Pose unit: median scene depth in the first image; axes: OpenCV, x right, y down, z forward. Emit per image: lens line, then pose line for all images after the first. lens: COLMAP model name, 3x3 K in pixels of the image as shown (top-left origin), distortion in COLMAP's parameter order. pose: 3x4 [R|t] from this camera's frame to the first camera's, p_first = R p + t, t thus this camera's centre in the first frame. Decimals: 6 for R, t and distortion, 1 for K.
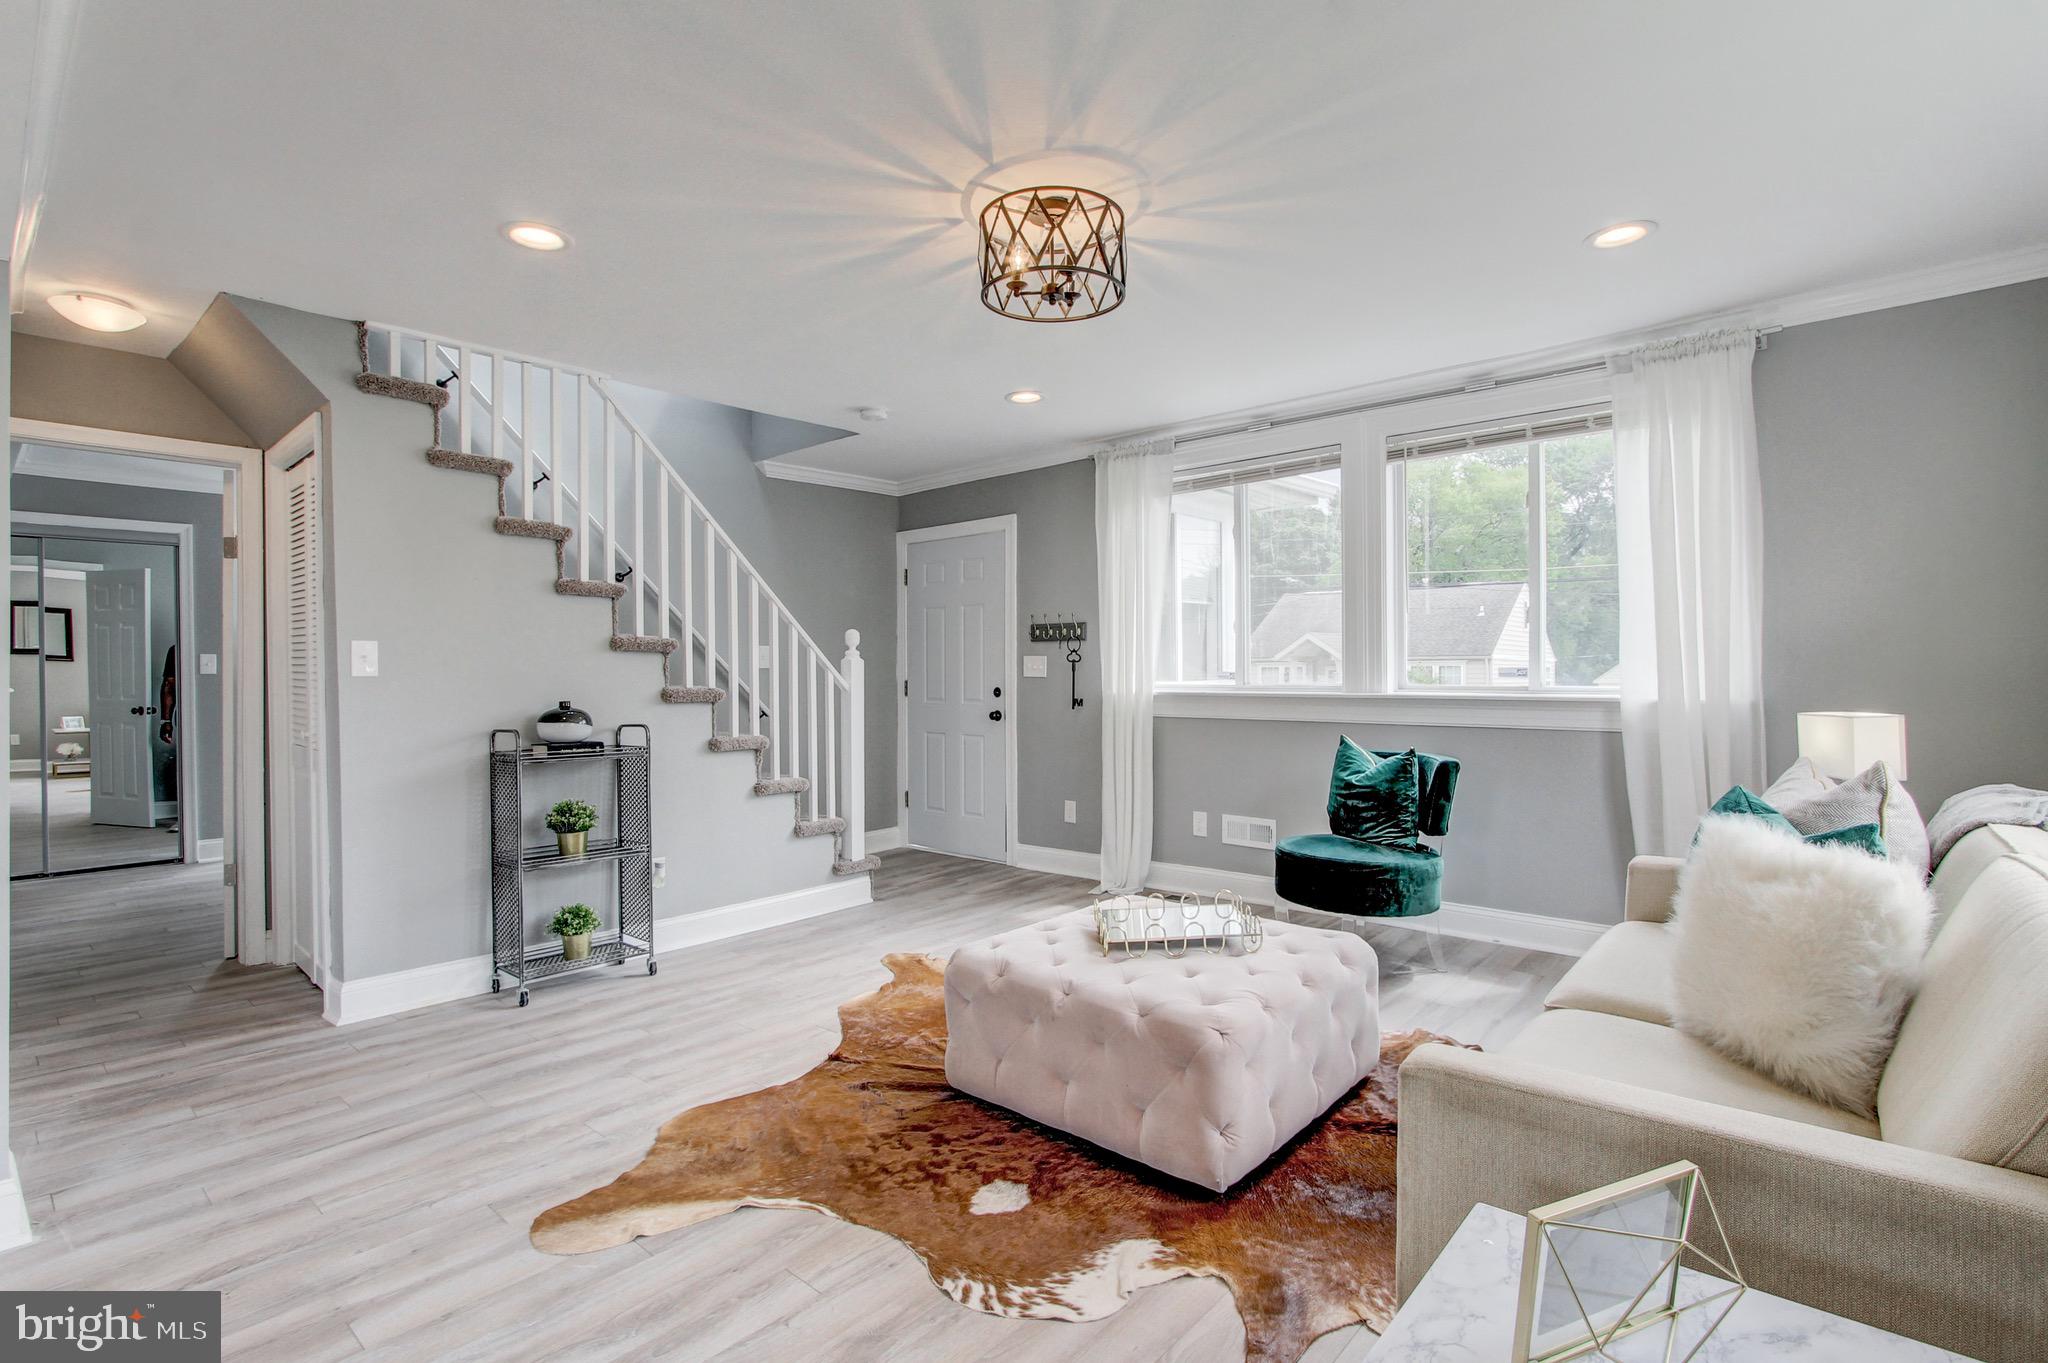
lens RADIAL K [[962.7, 0, 1036.4], [0, 962.7, 672.4], [0, 0, 1]] dist [-0.016326, 0.001400]
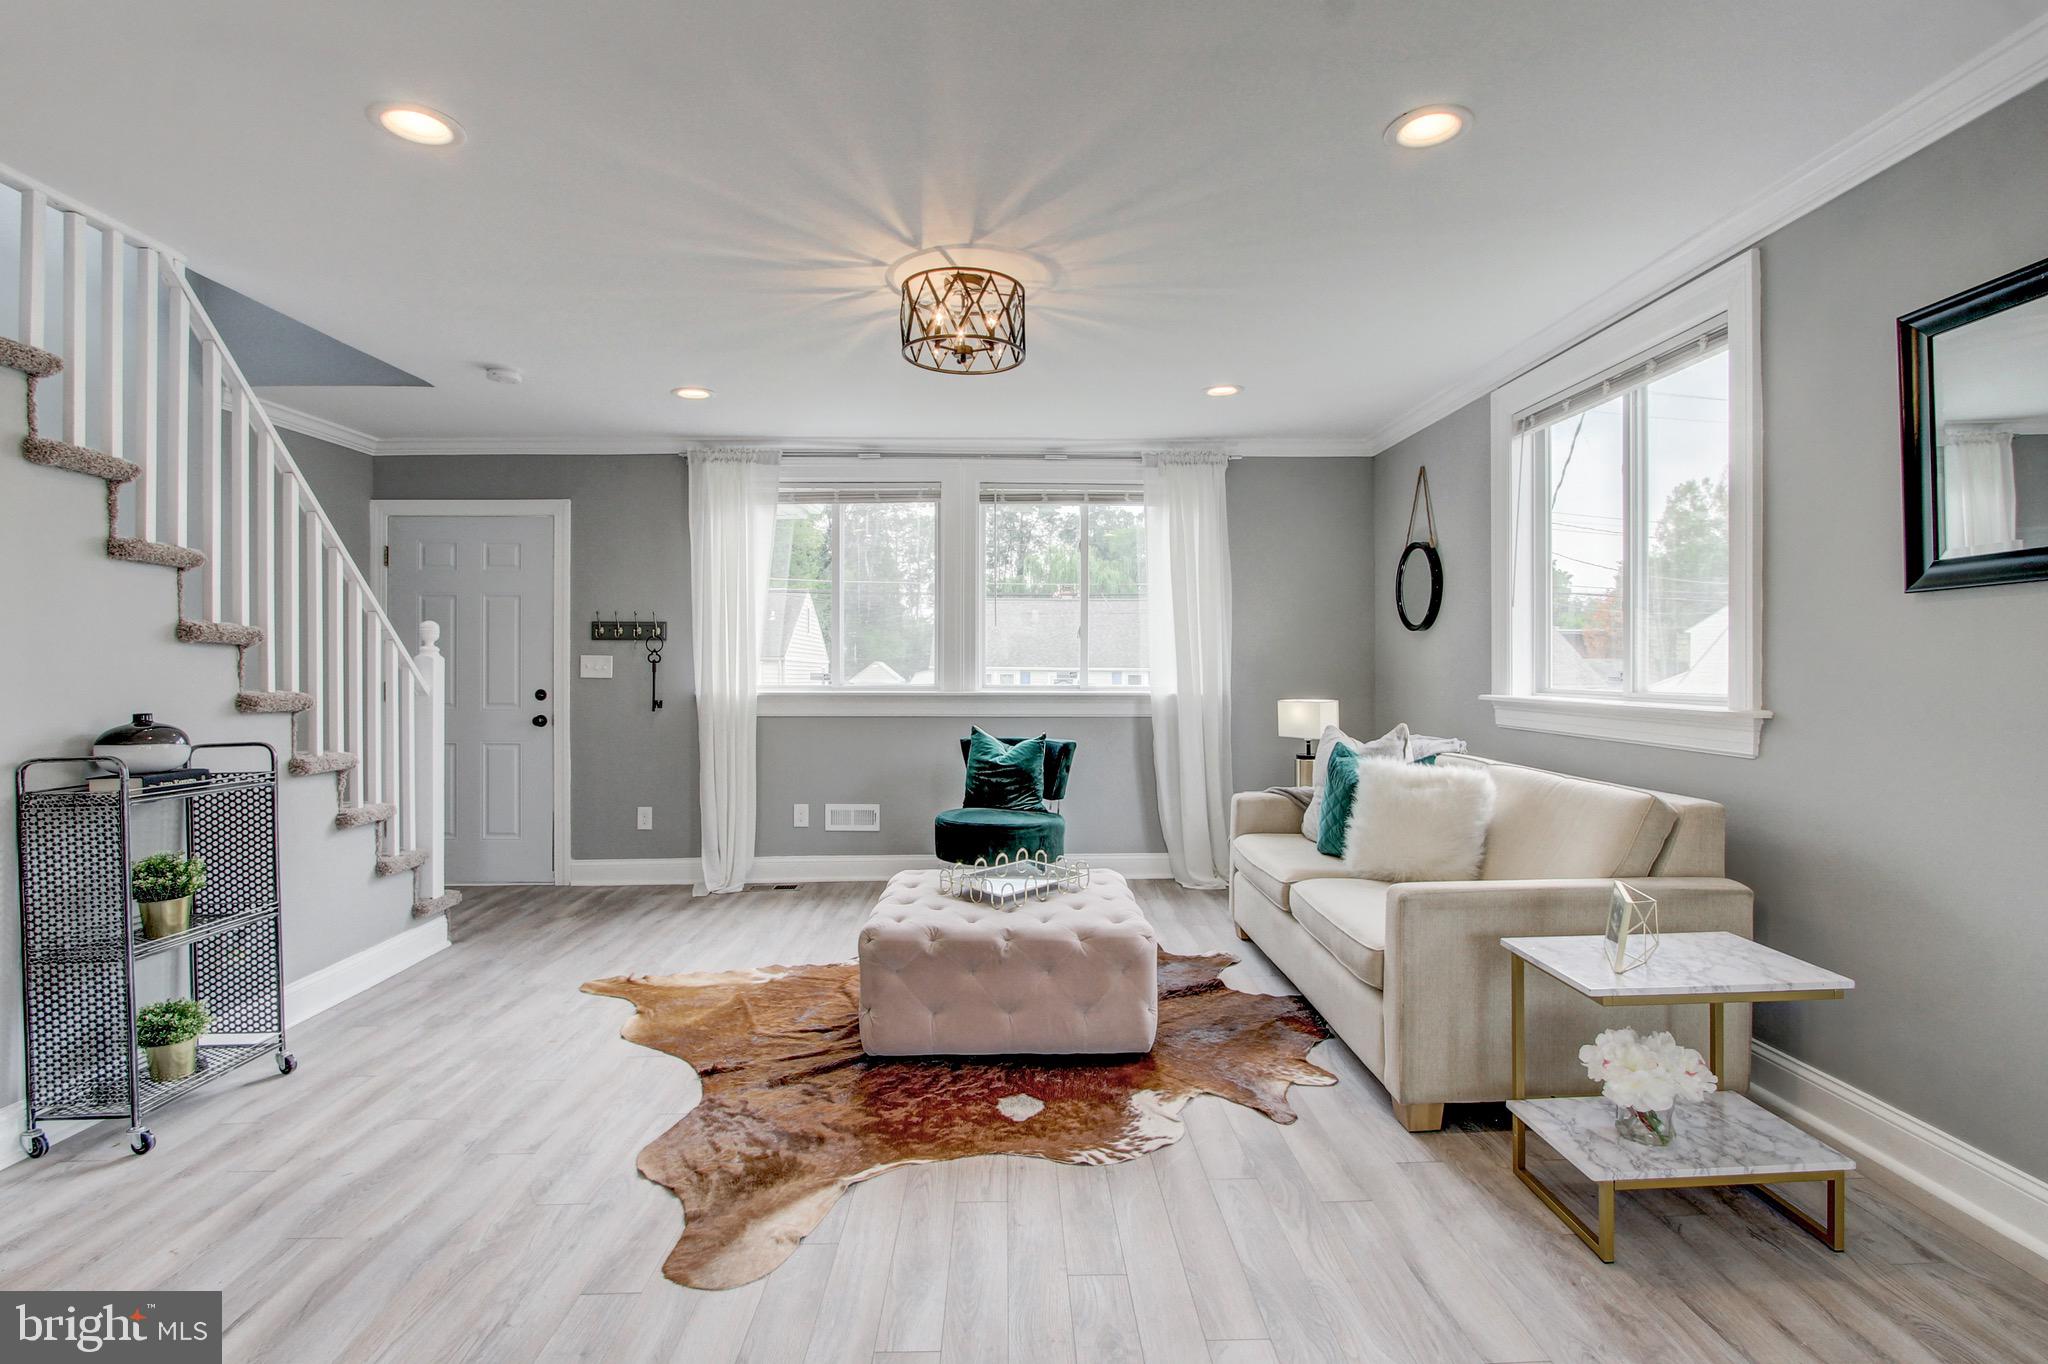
lens RADIAL K [[962.7, 0, 1036.4], [0, 962.7, 672.9], [0, 0, 1]] dist [-0.016326, 0.001400]
pose [[0.734818, 0.003418, 0.678256, -0.483414], [-0.003728, 0.999993, -0.001000, -0.001272], [-0.678254, -0.001793, 0.734825, 0.050974]]
